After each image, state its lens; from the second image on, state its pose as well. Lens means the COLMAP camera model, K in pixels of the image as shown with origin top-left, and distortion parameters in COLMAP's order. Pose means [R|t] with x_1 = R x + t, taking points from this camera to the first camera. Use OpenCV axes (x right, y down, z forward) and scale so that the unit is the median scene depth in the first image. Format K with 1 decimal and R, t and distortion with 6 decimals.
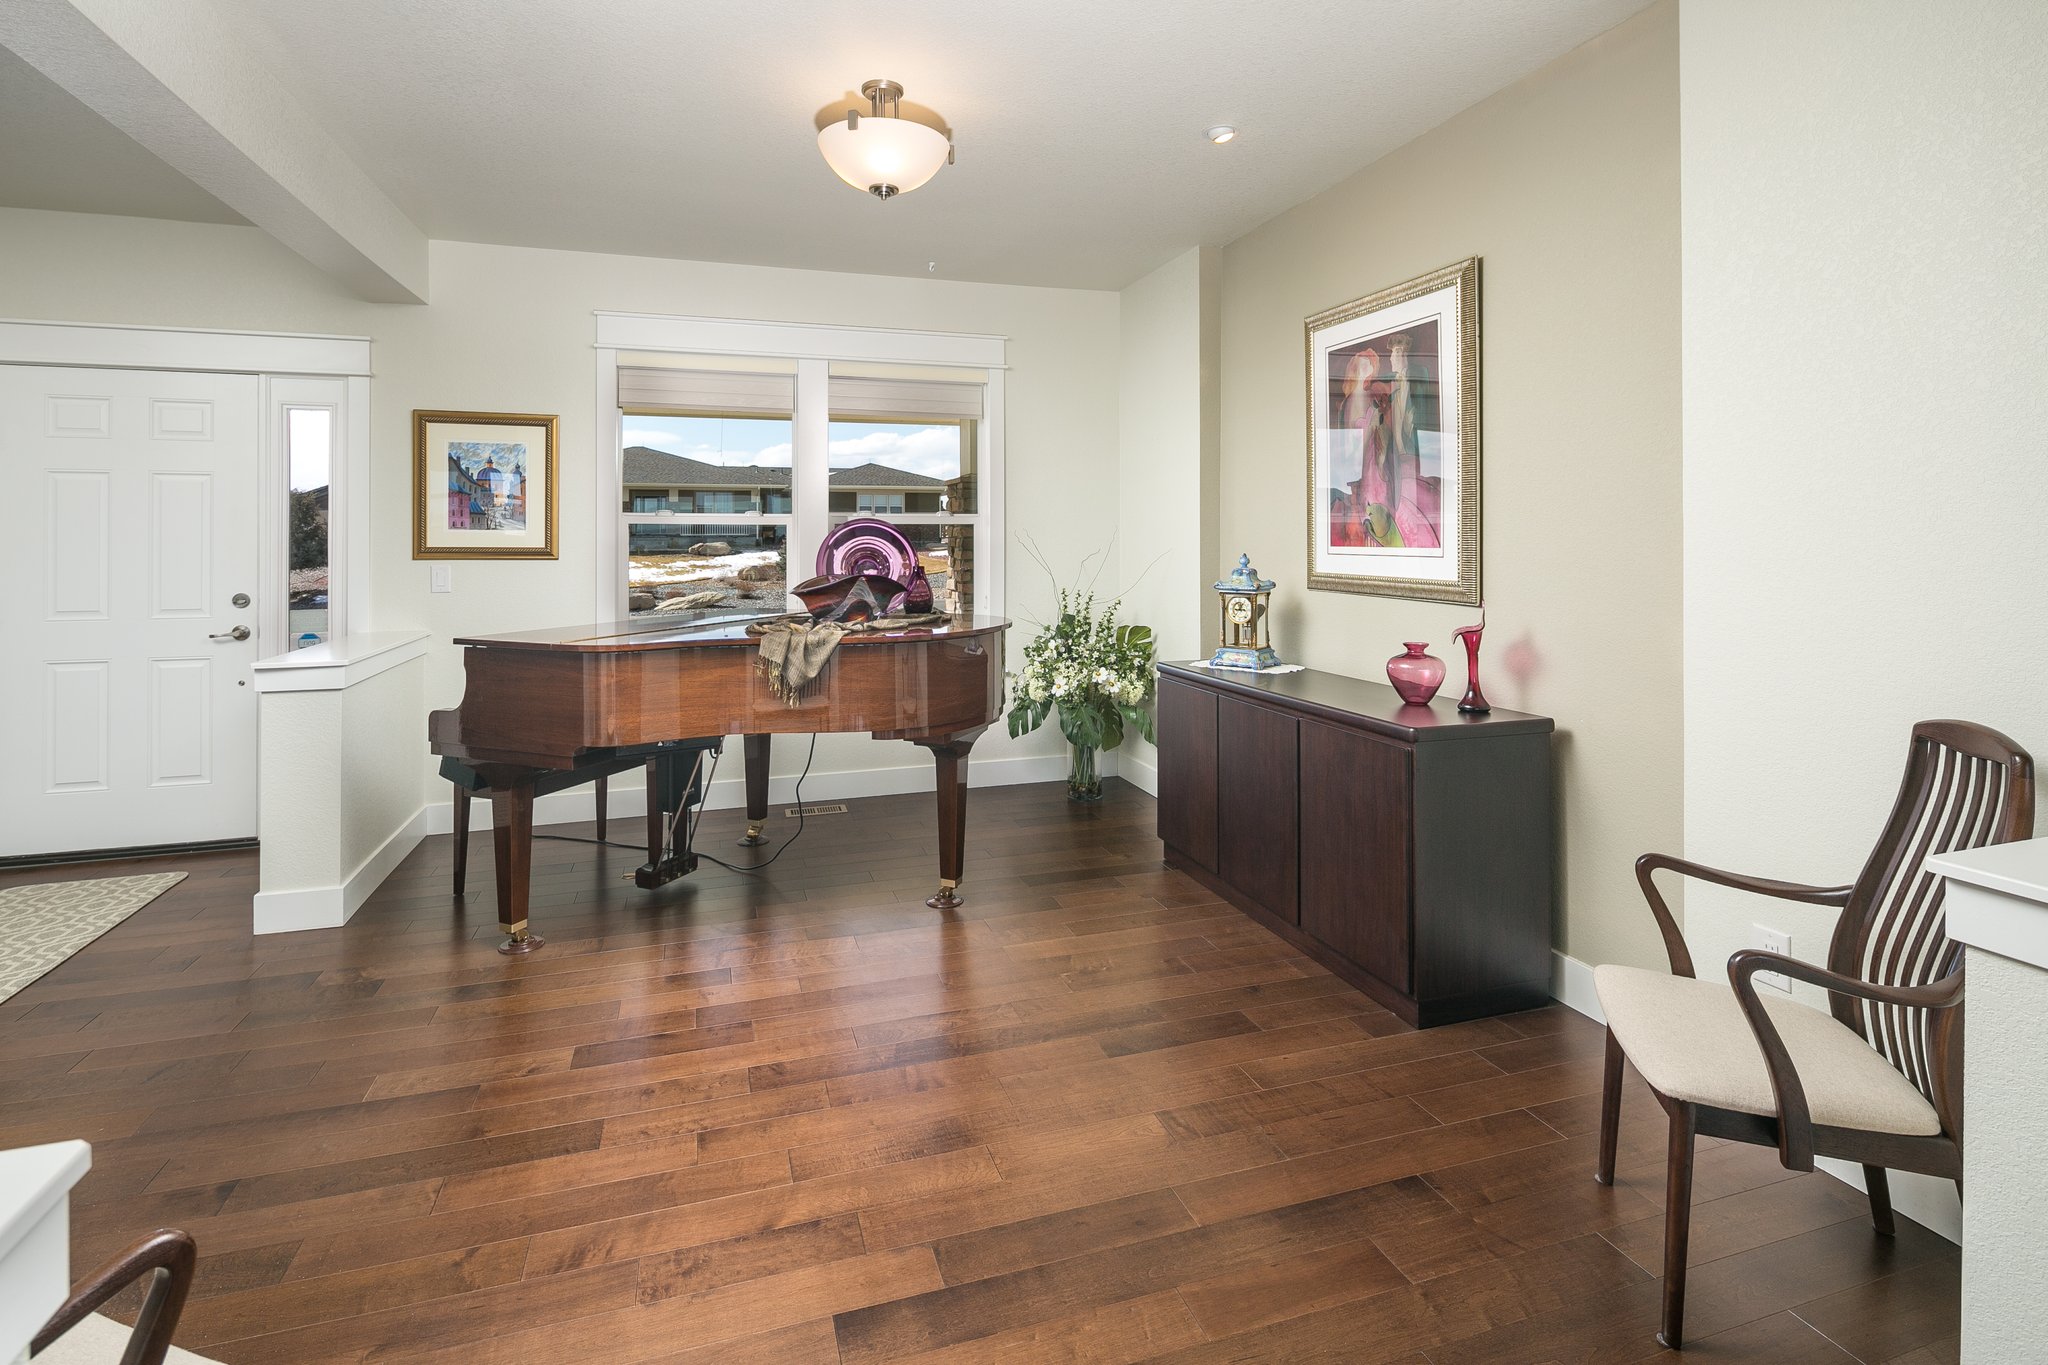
lens RADIAL K [[997.0, 0, 1017.8], [0, 997.0, 539.4], [0, 0, 1]] dist [0.000052, 0.000109]
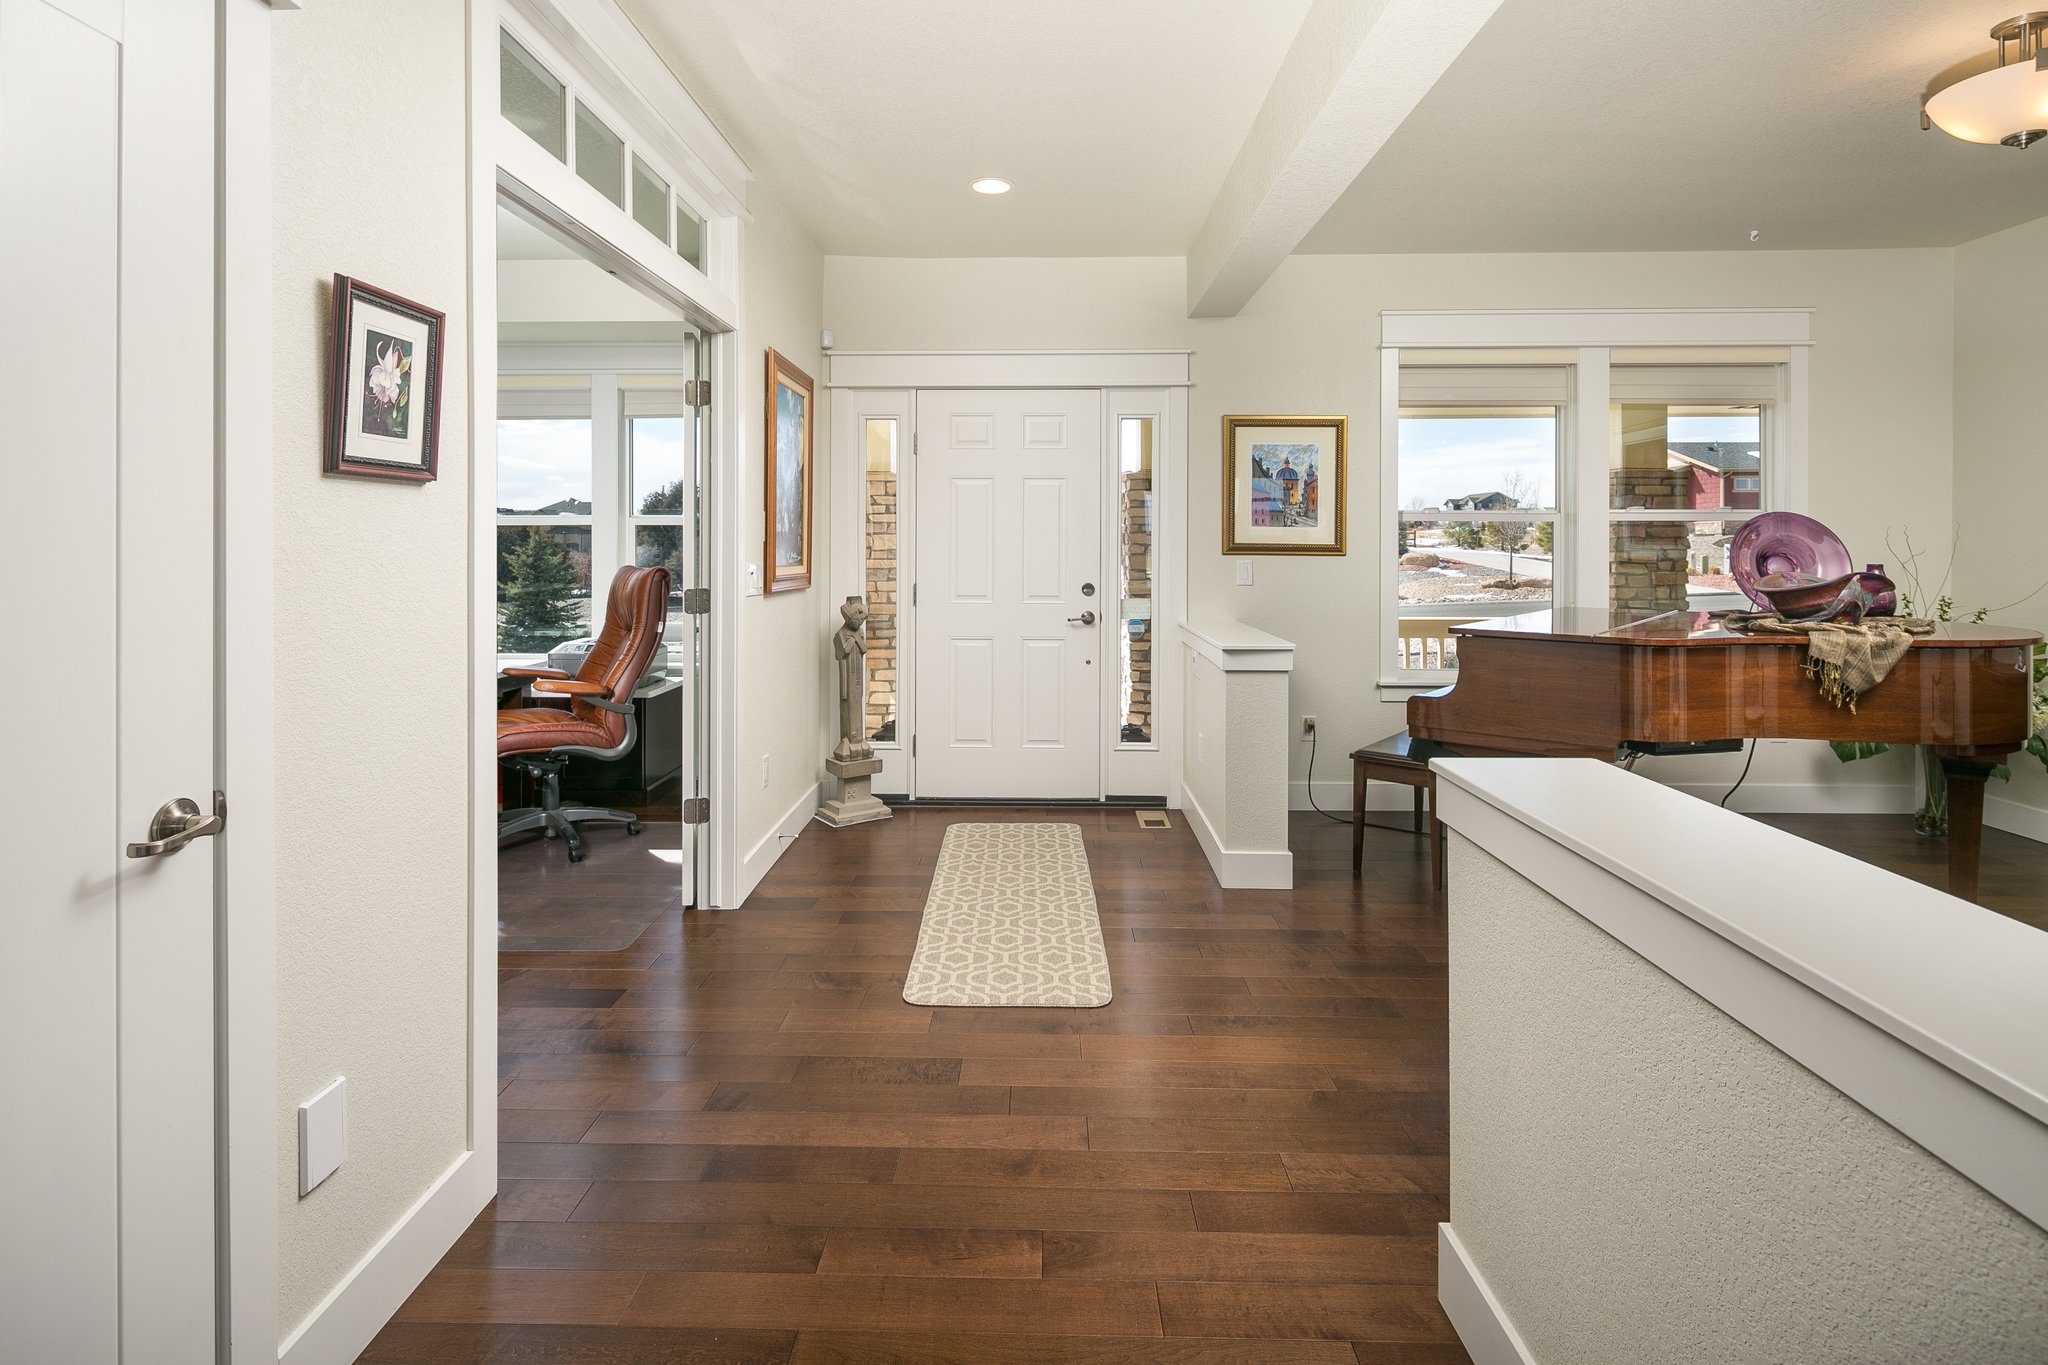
lens RADIAL K [[1009.8, 0, 1018.9], [0, 1009.8, 547.7], [0, 0, 1]] dist [-0.000382, -0.000607]
pose [[0.941635, 0.004692, -0.336604, -0.446477], [-0.003356, 0.999984, 0.004552, 0.008725], [0.336620, -0.003156, 0.941635, -0.101901]]
